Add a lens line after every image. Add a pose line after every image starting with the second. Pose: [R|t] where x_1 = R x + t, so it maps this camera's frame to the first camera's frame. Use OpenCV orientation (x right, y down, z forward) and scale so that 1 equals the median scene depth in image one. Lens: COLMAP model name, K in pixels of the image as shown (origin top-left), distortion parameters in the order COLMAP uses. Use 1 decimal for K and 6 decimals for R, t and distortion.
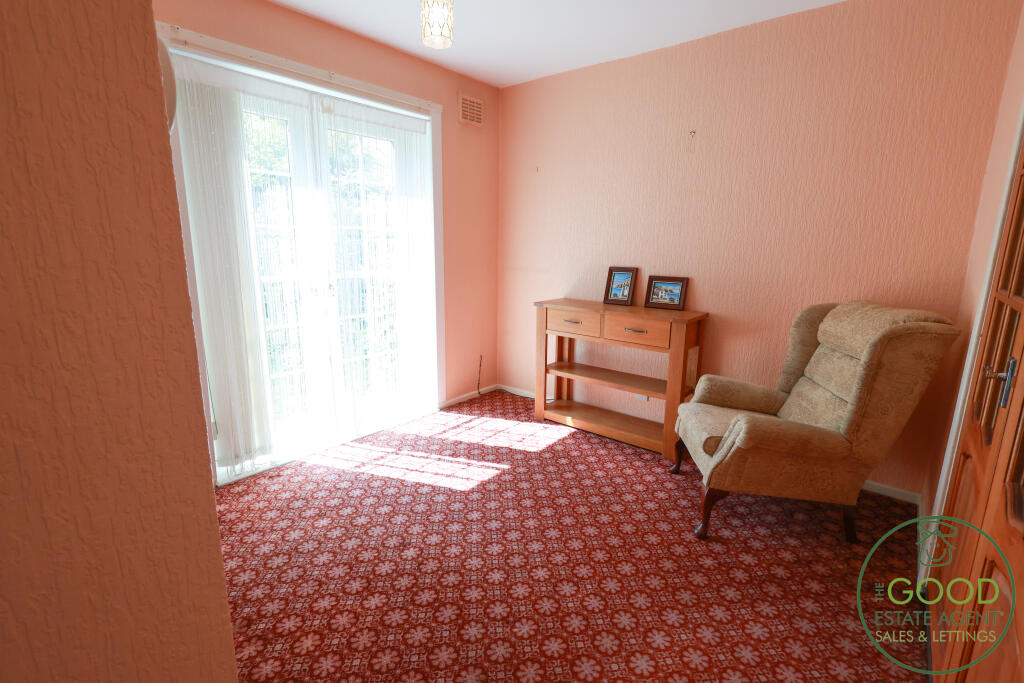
lens RADIAL K [[486.5, 0, 512.5], [0, 486.5, 346.6], [0, 0, 1]] dist [0.001771, 0.000523]
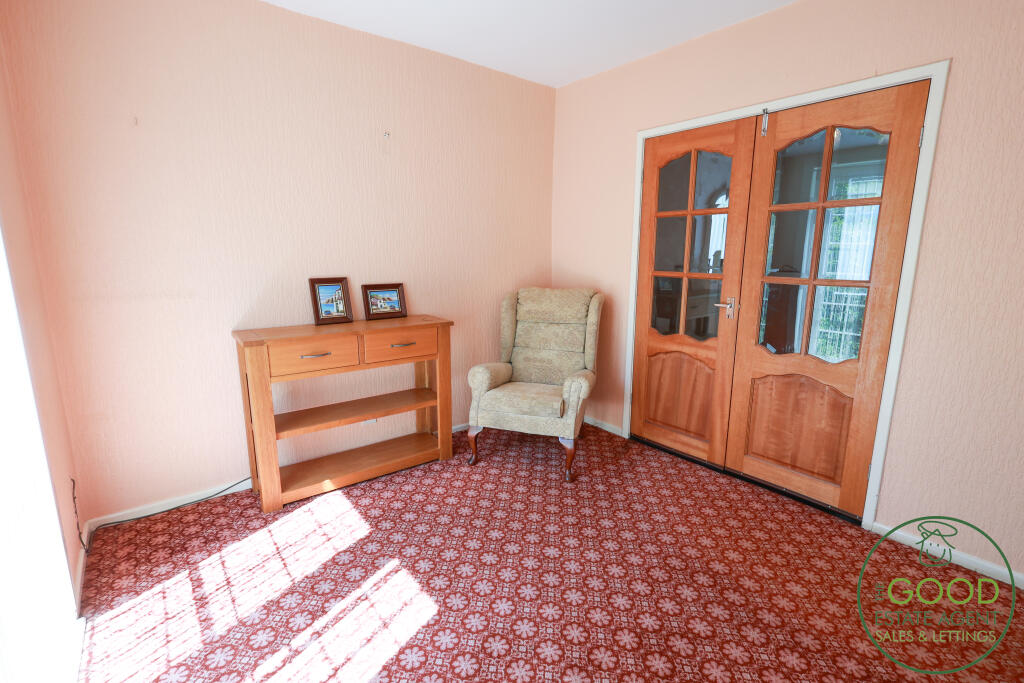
lens RADIAL K [[486.5, 0, 512.5], [0, 486.5, 346.6], [0, 0, 1]] dist [0.001771, 0.000523]
pose [[0.180224, -0.201085, 0.962852, -0.573980], [0.201464, 0.965675, 0.163965, -0.134075], [-0.962773, 0.164430, 0.214550, 0.593537]]
